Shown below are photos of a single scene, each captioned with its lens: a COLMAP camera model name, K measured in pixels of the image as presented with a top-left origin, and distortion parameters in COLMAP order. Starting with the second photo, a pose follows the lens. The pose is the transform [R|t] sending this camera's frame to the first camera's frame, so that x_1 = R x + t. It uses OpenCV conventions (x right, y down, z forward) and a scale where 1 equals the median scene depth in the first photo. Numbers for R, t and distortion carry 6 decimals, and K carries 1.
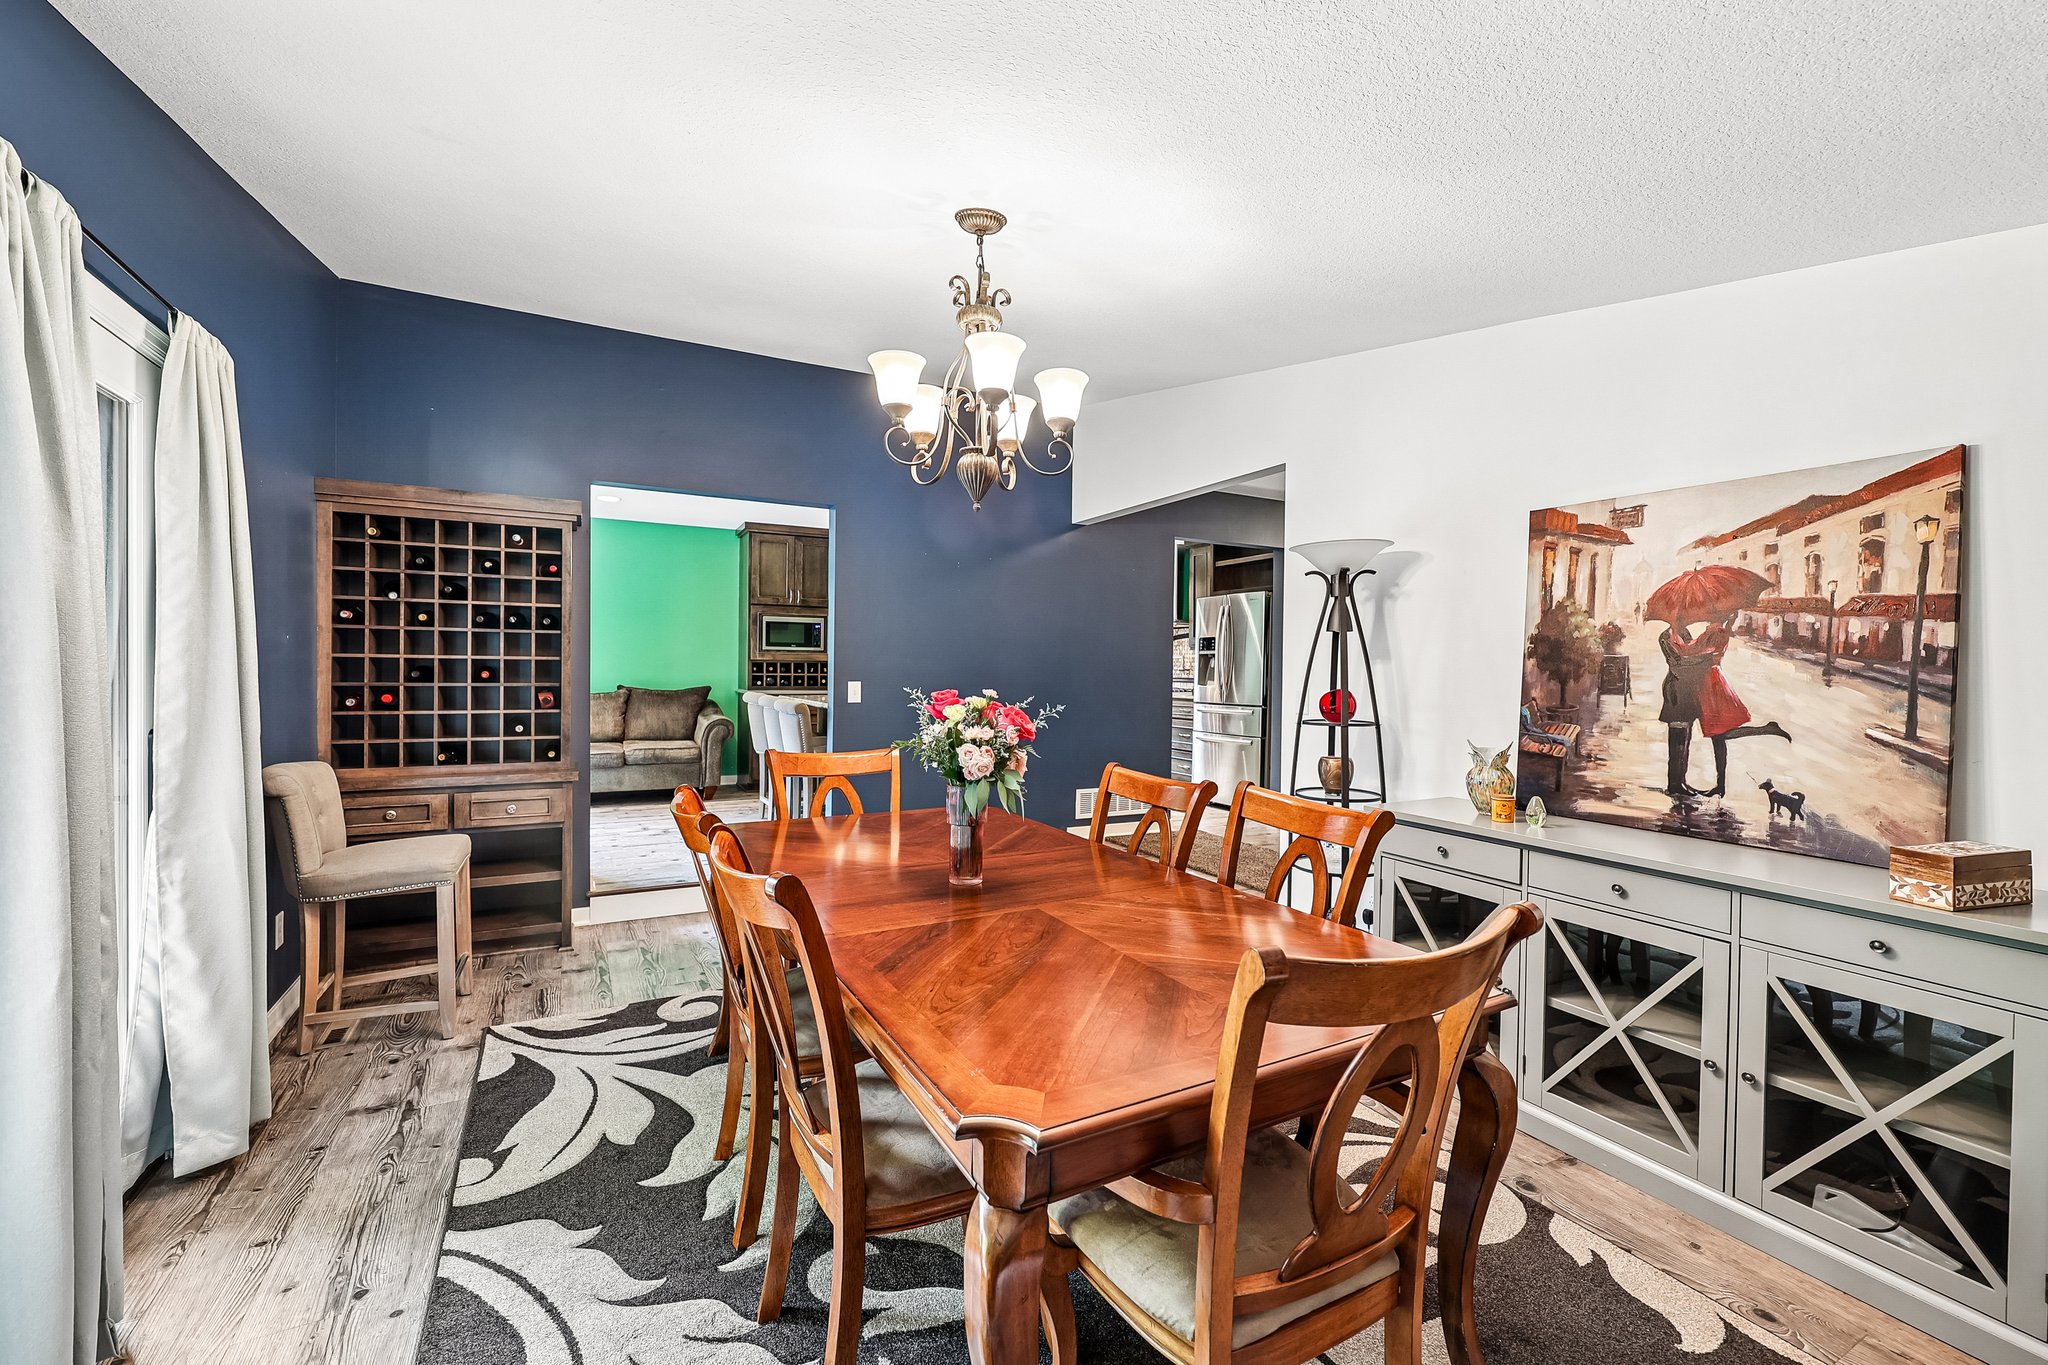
lens RADIAL K [[845.2, 0, 1019.4], [0, 845.2, 659.0], [0, 0, 1]] dist [-0.000441, 0.000219]
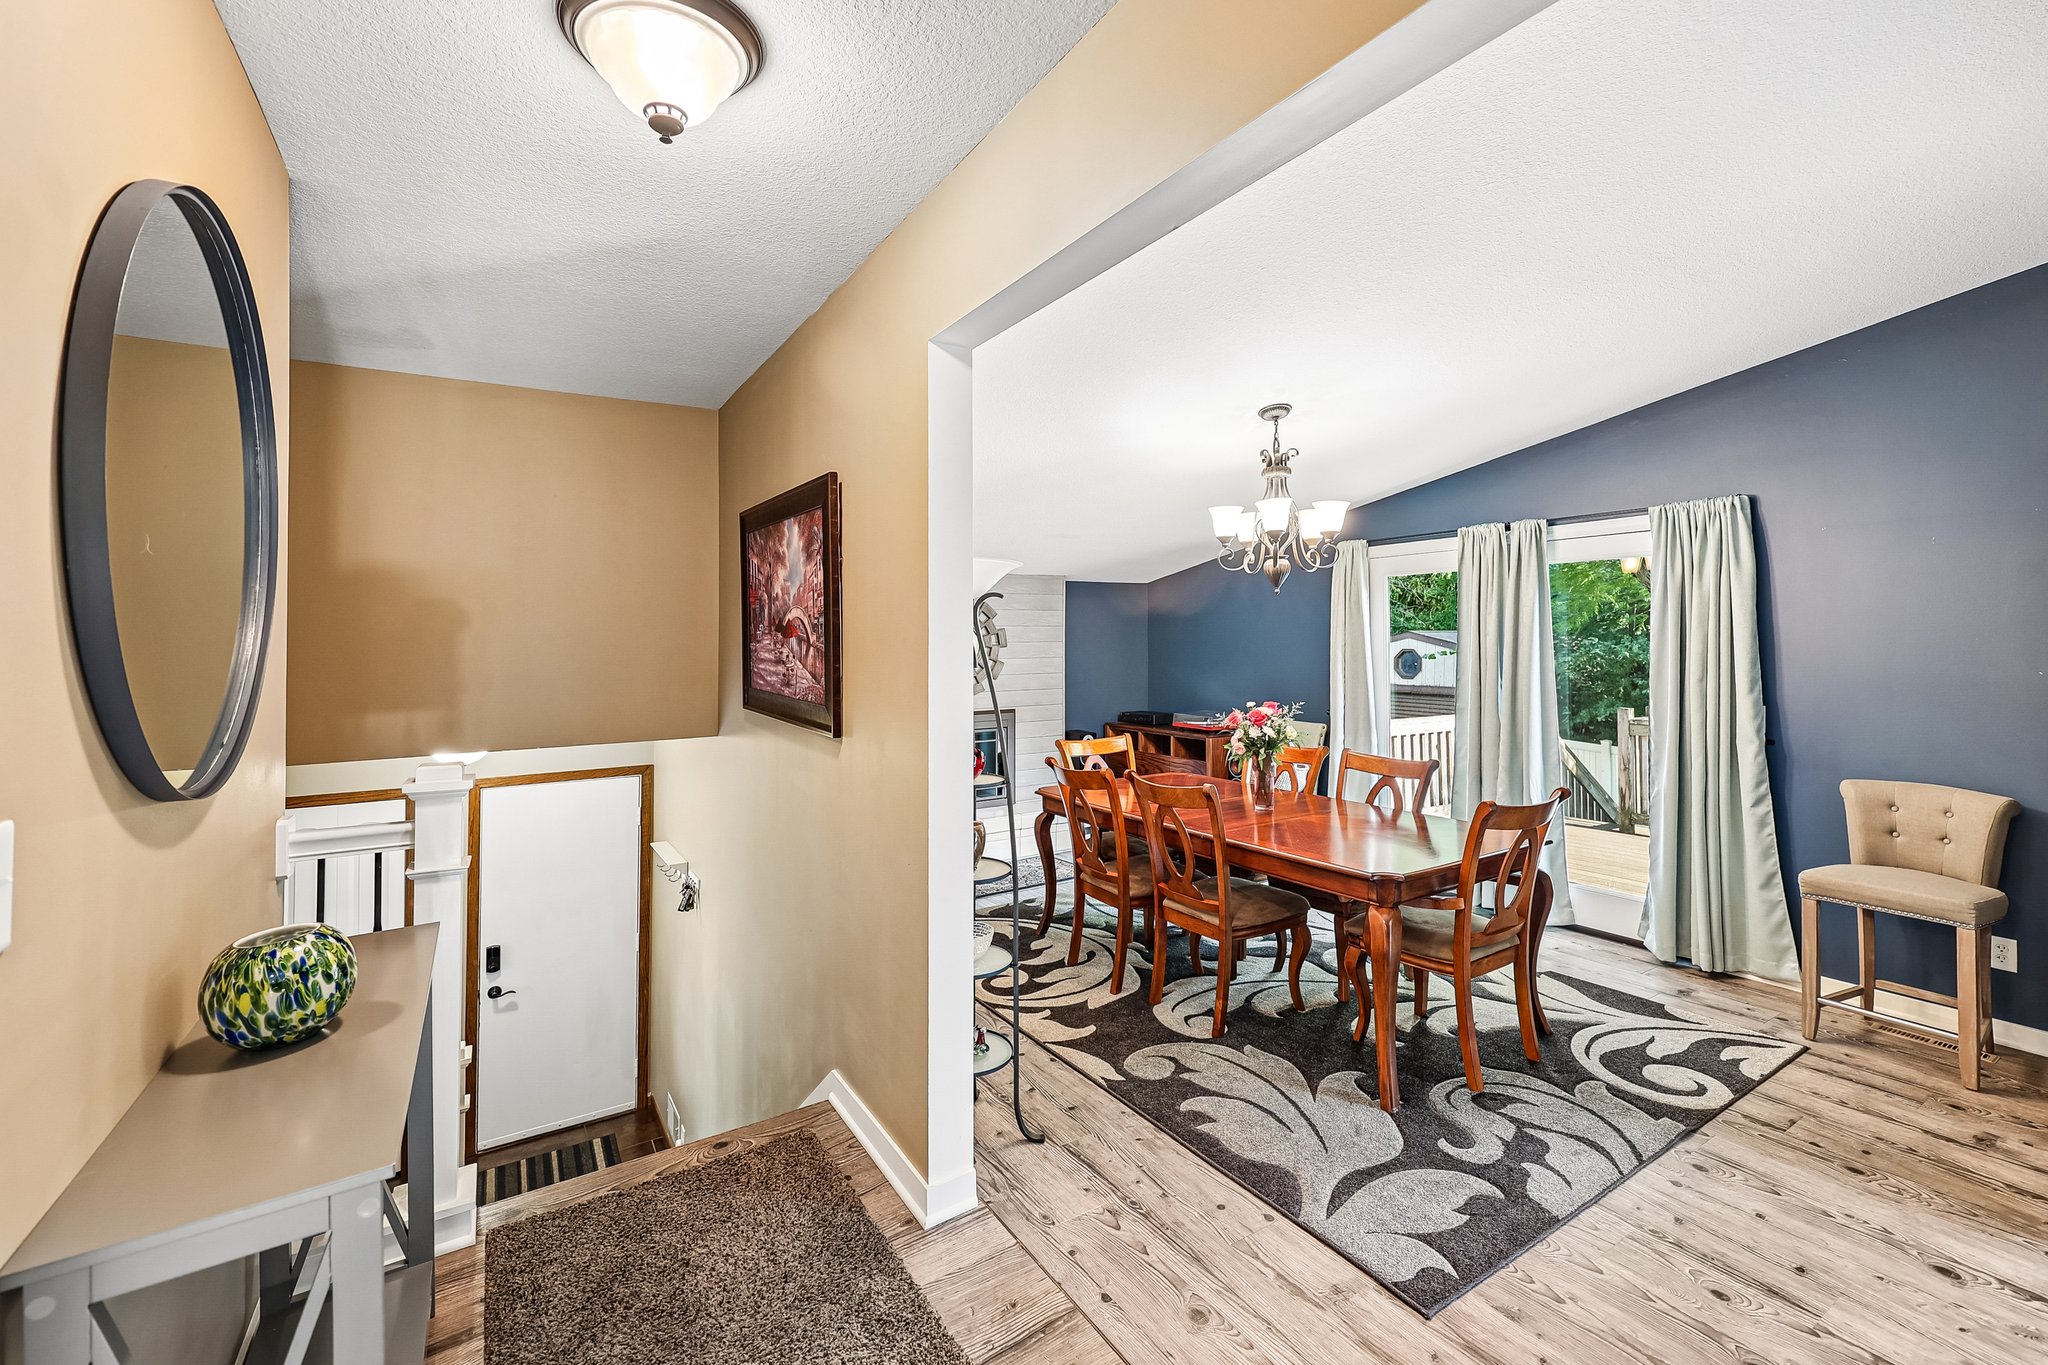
lens RADIAL K [[863.0, 0, 1029.7], [0, 863.0, 638.9], [0, 0, 1]] dist [-0.001322, -0.000094]
pose [[-0.997188, 0.000068, -0.074934, 0.464233], [0.001020, 0.999919, -0.012675, -0.062565], [0.074928, -0.012716, -0.997108, 2.299849]]
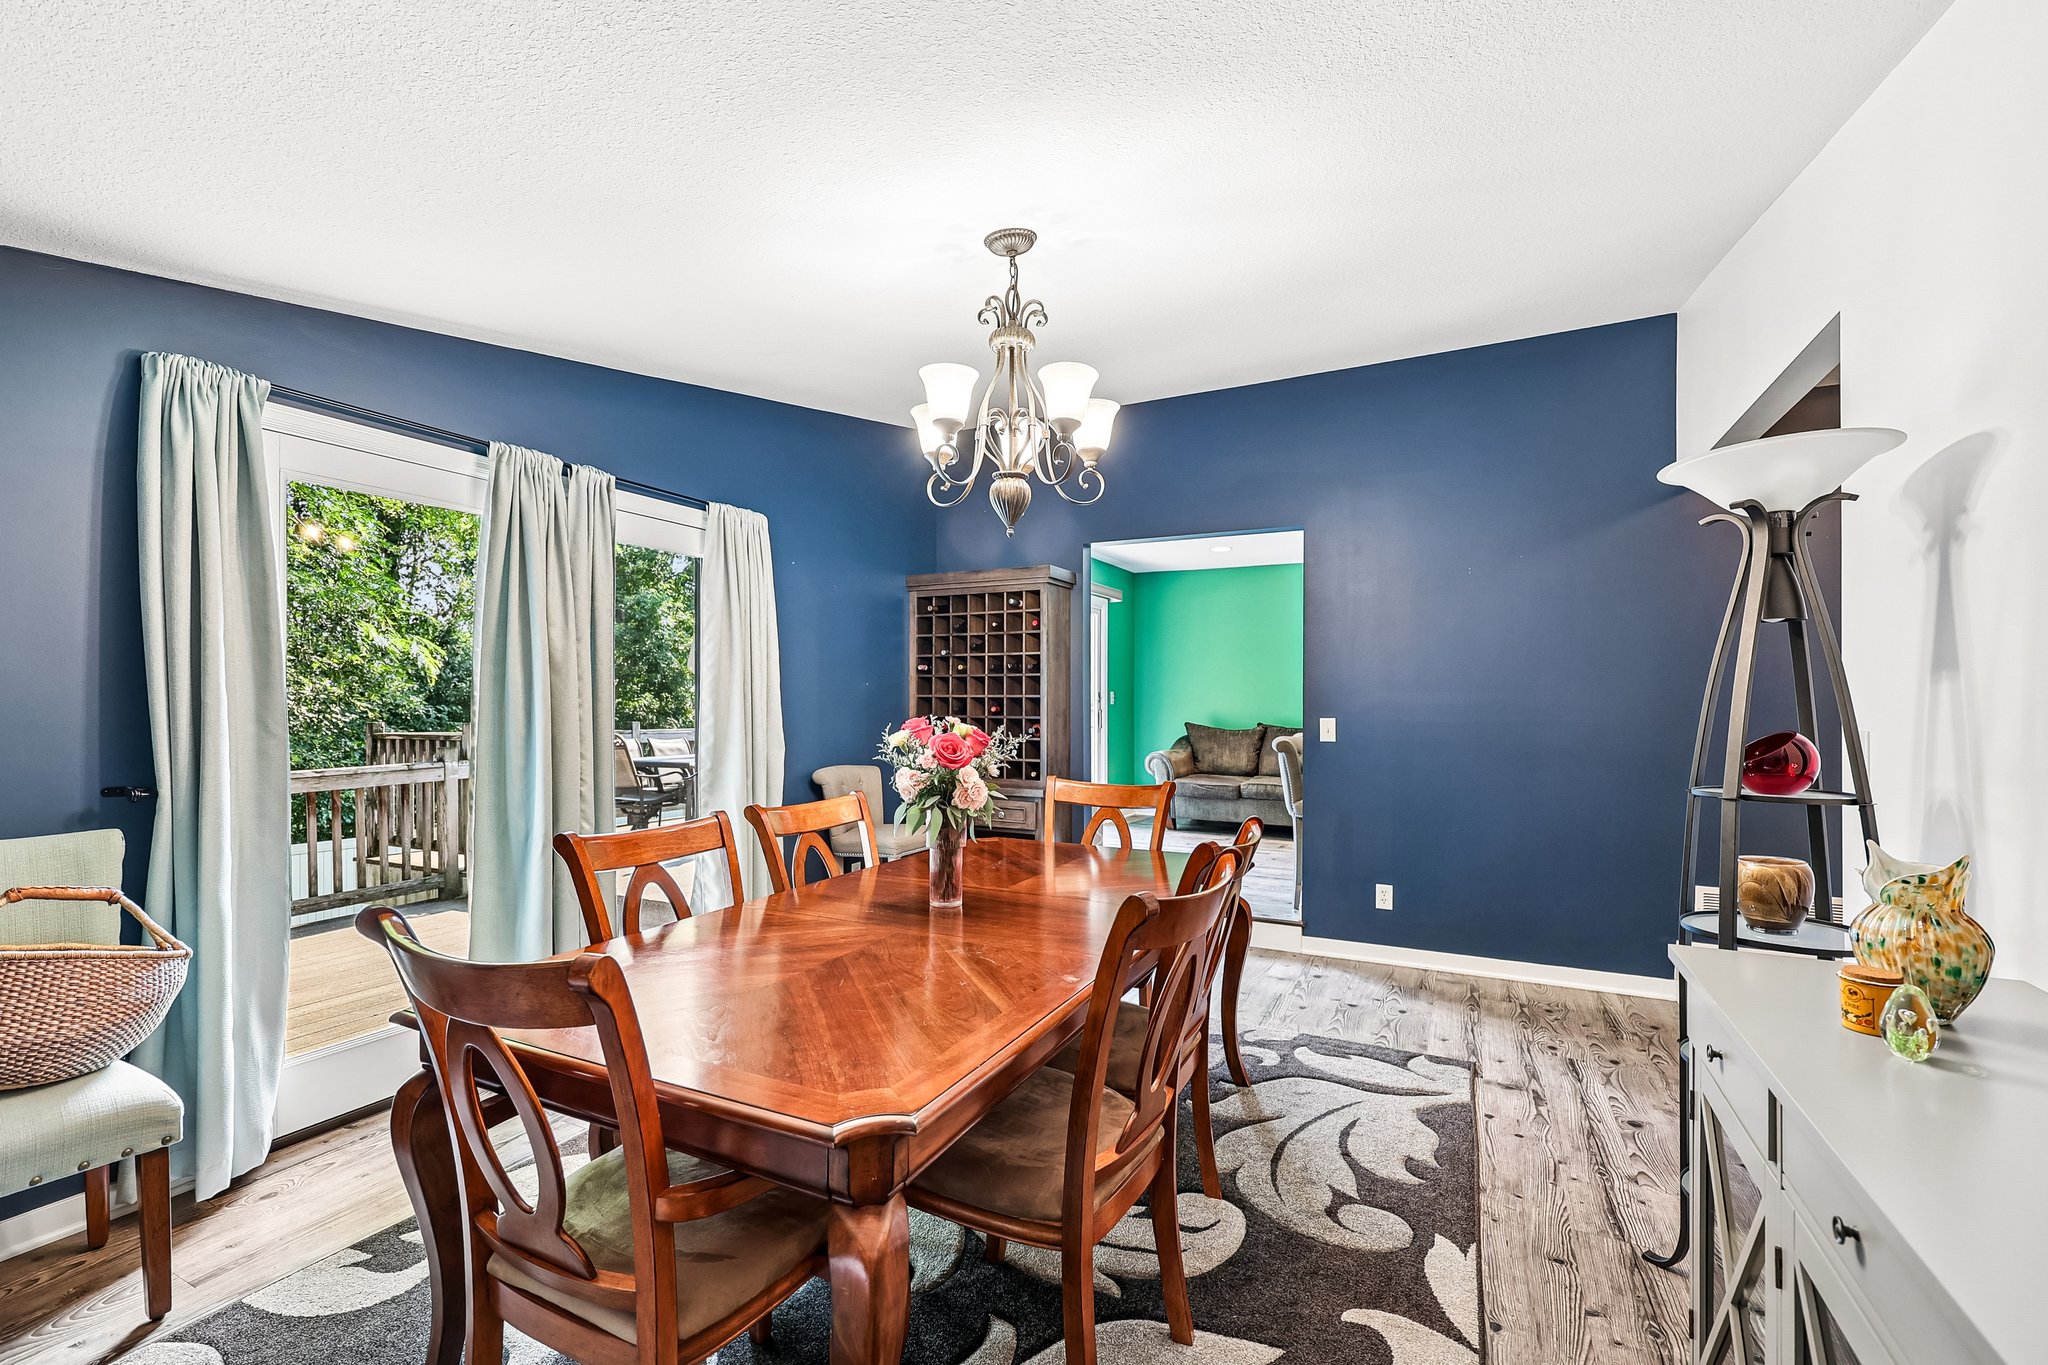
lens RADIAL K [[869.7, 0, 1020.1], [0, 869.7, 707.8], [0, 0, 1]] dist [0.012032, 0.000064]
pose [[0.567721, -0.004548, -0.823208, 0.699820], [0.009947, 0.999950, 0.001335, 0.021156], [0.823161, -0.008946, 0.567738, 0.389073]]
